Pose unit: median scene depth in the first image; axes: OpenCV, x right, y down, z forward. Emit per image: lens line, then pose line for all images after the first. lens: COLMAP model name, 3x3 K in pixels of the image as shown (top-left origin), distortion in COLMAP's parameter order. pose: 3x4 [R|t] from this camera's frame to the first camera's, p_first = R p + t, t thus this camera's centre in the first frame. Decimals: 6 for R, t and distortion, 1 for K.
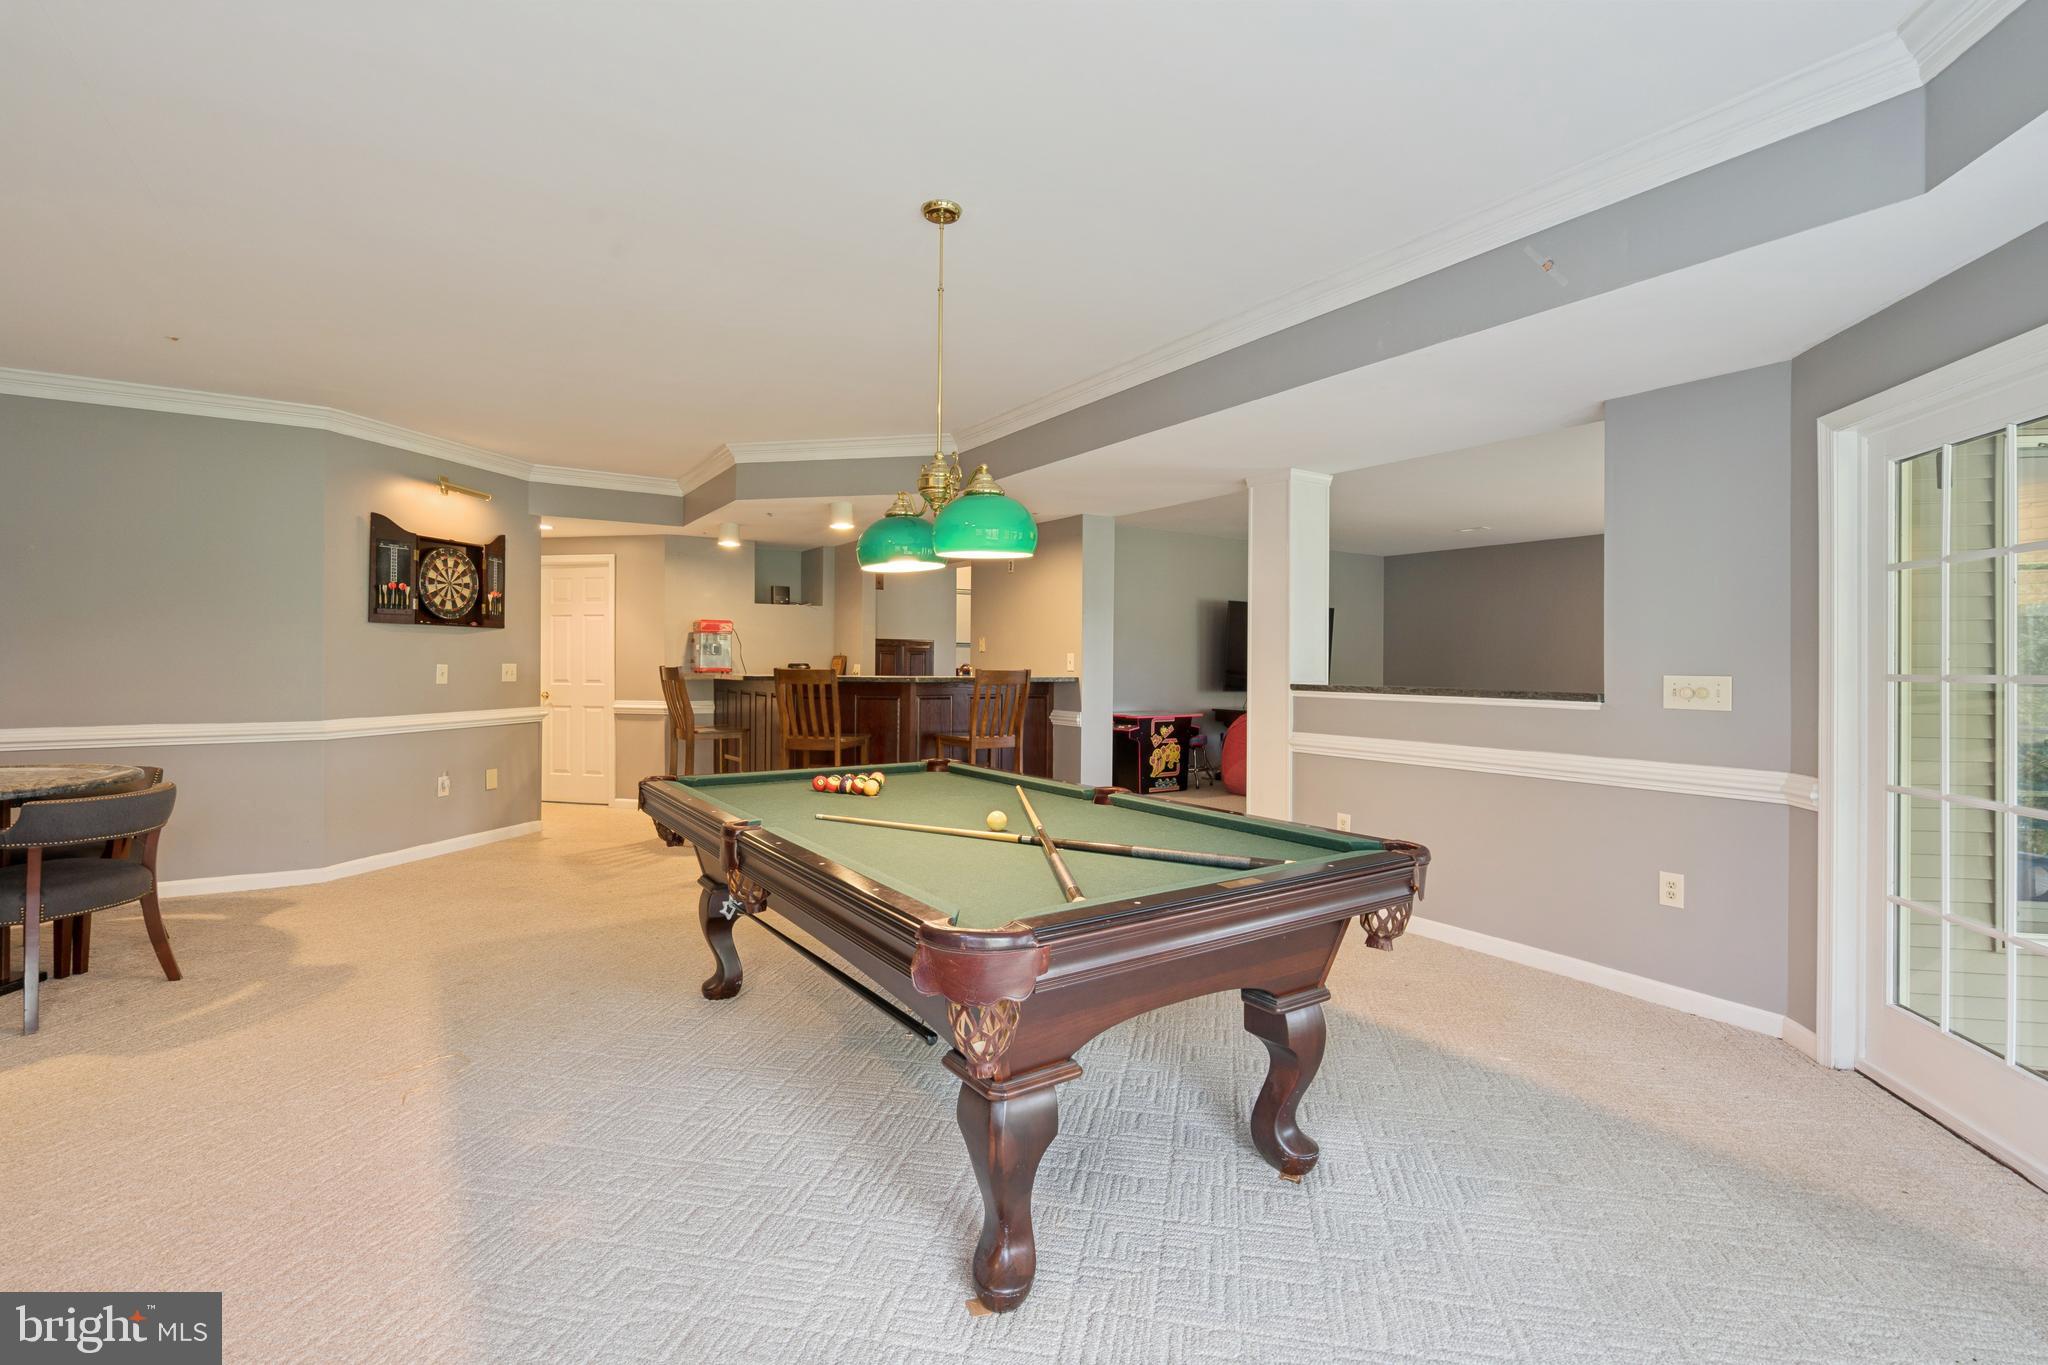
lens RADIAL K [[942.7, 0, 1023.4], [0, 942.7, 666.1], [0, 0, 1]] dist [-0.001303, -0.000026]
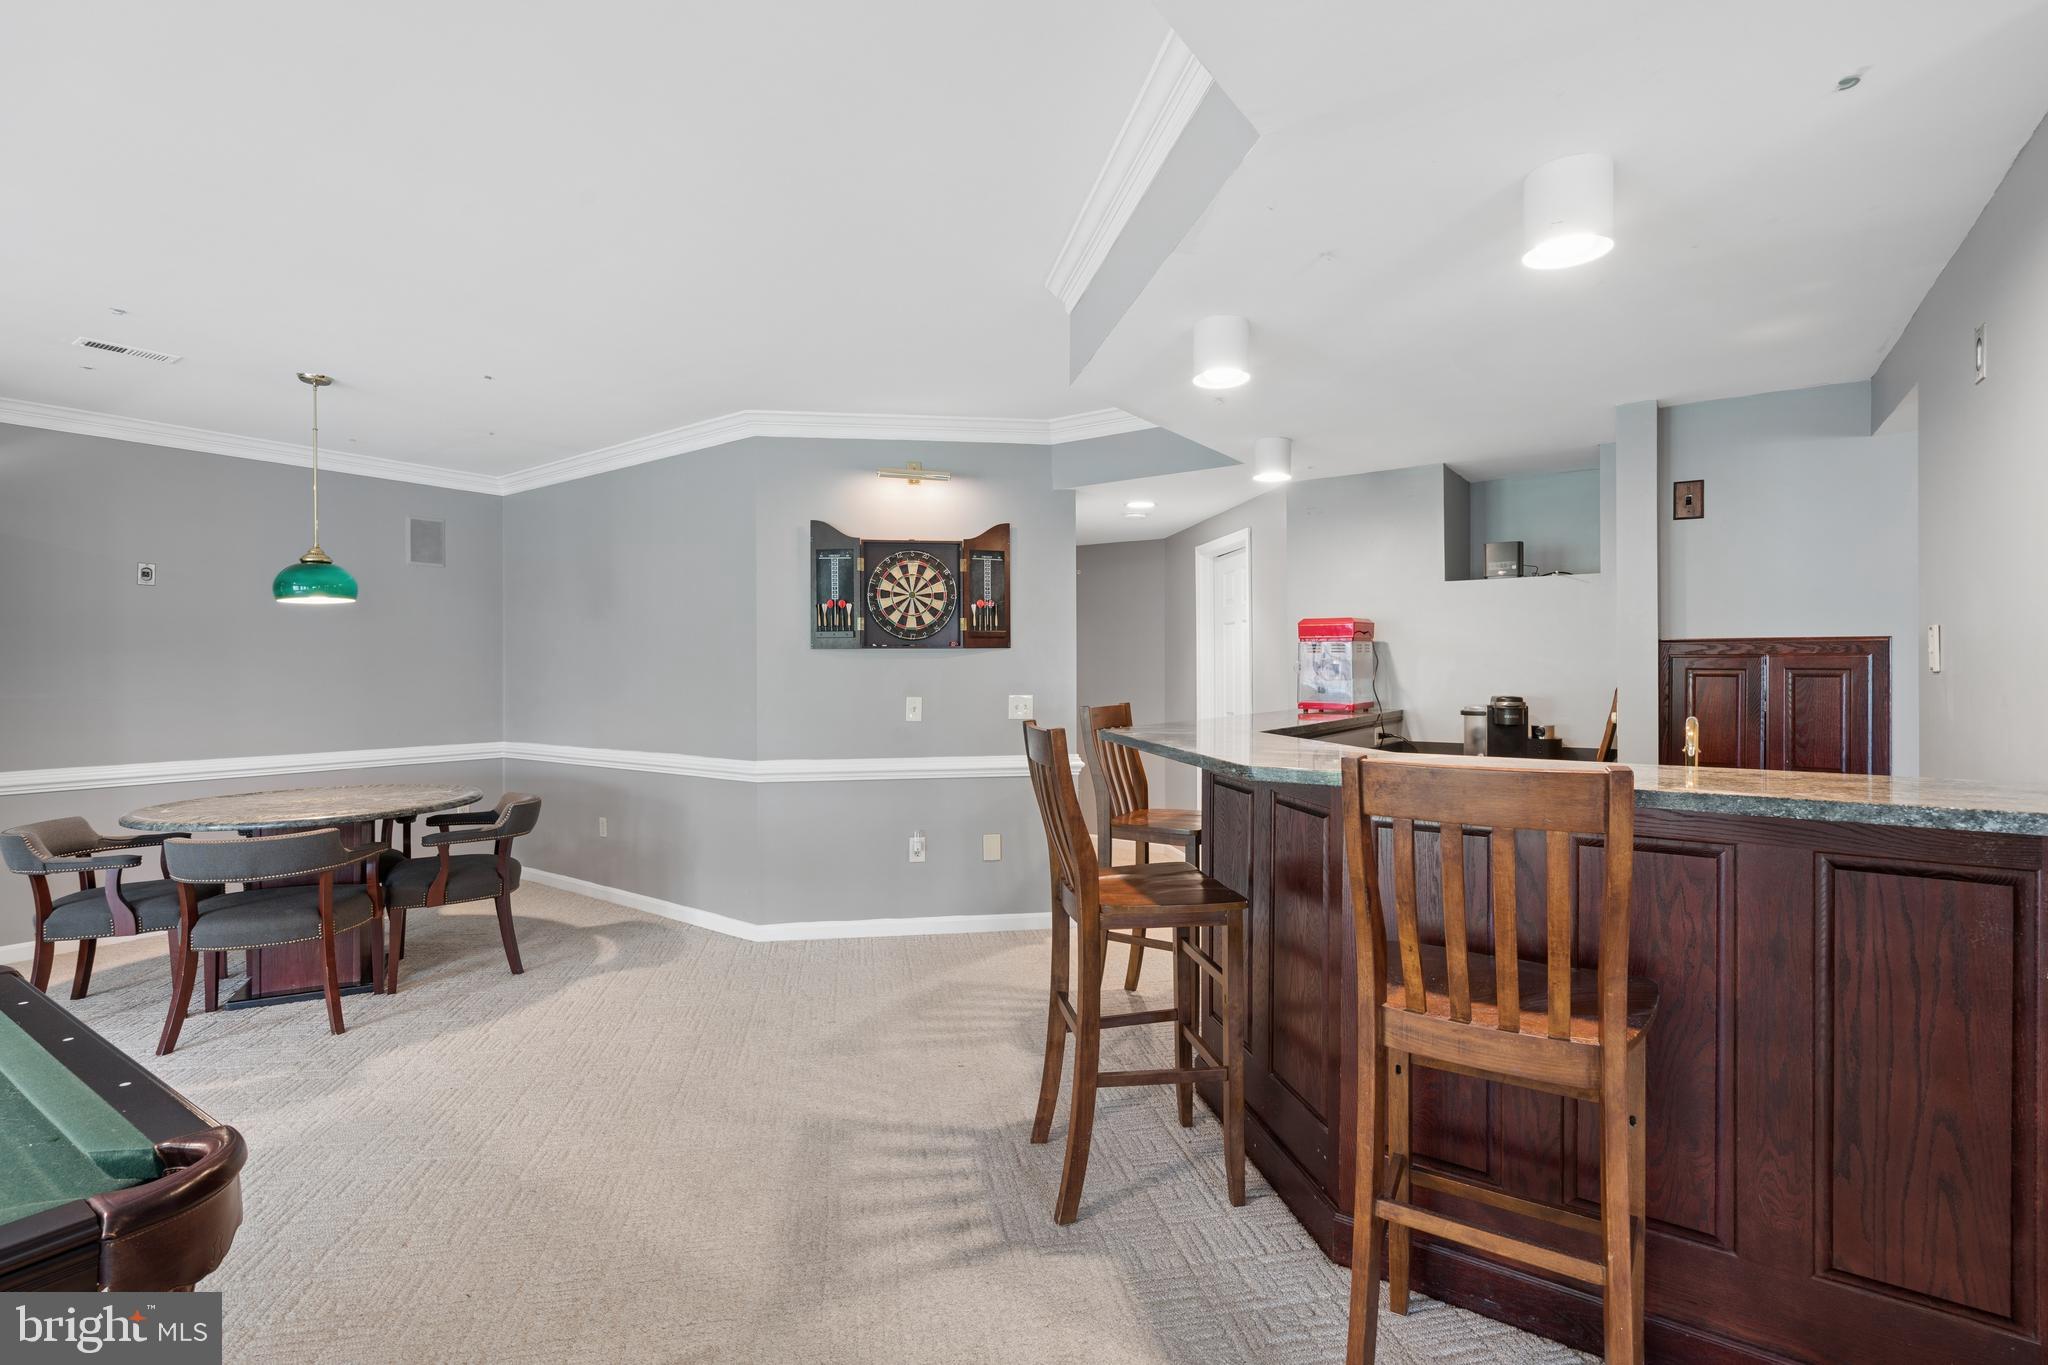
lens RADIAL K [[942.7, 0, 1040.8], [0, 942.7, 674.1], [0, 0, 1]] dist [-0.001303, -0.000026]
pose [[0.371660, -0.003789, -0.928361, 0.168221], [0.004434, 0.999988, -0.002306, -0.019272], [0.928358, -0.003259, 0.371672, 0.819435]]
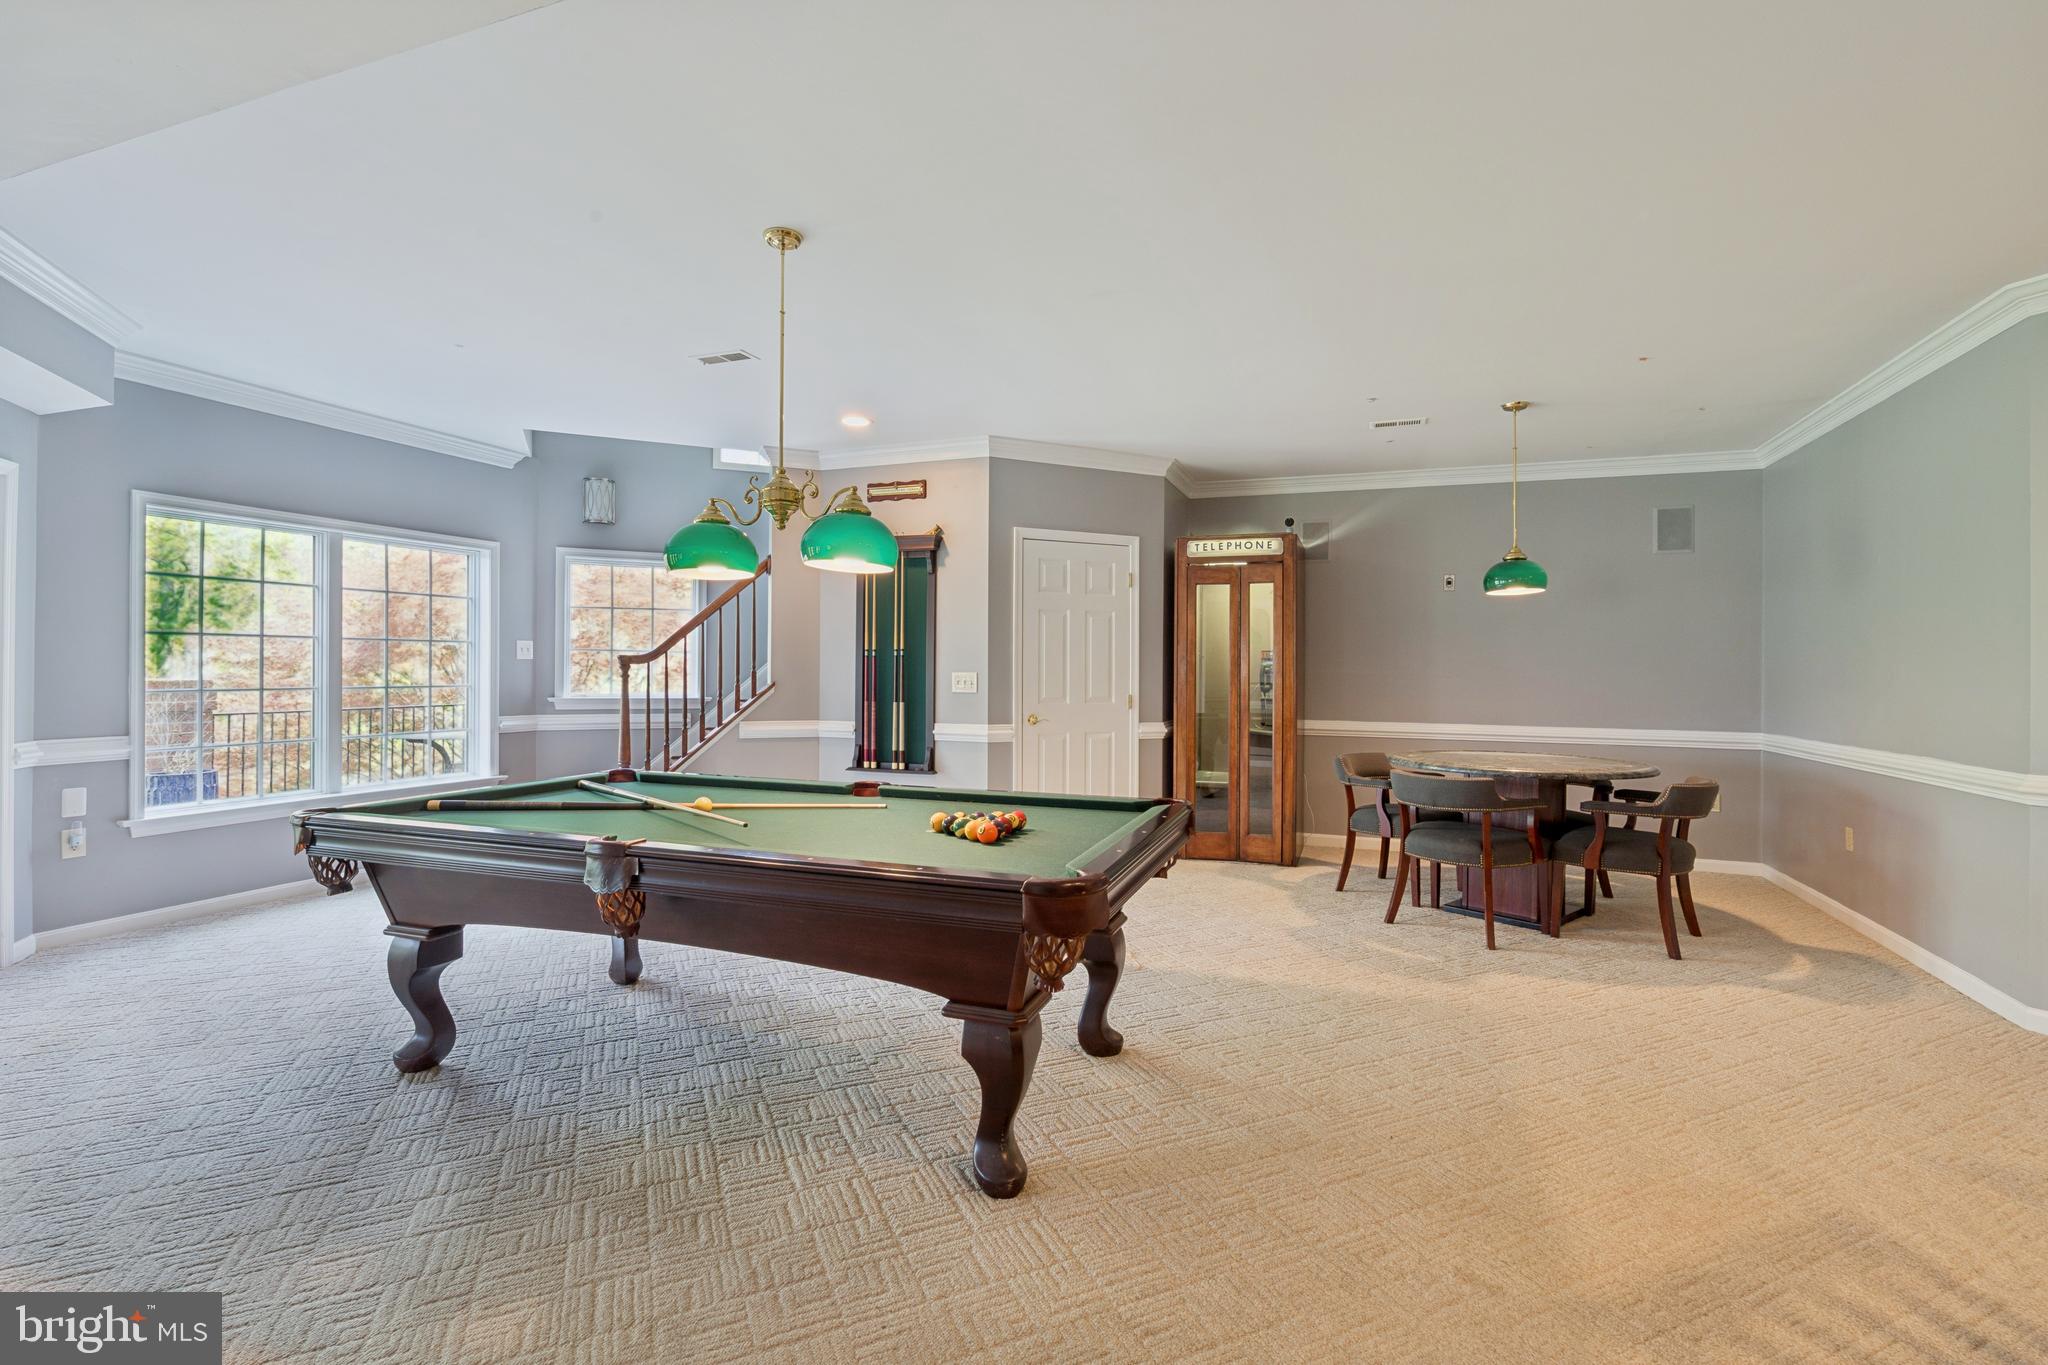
lens RADIAL K [[942.7, 0, 1036.9], [0, 942.7, 668.1], [0, 0, 1]] dist [-0.001303, -0.000026]
pose [[-0.810452, -0.014707, -0.585621, 0.150438], [-0.015157, 0.999877, -0.004135, -0.000171], [0.585610, 0.005525, -0.810574, 1.011206]]
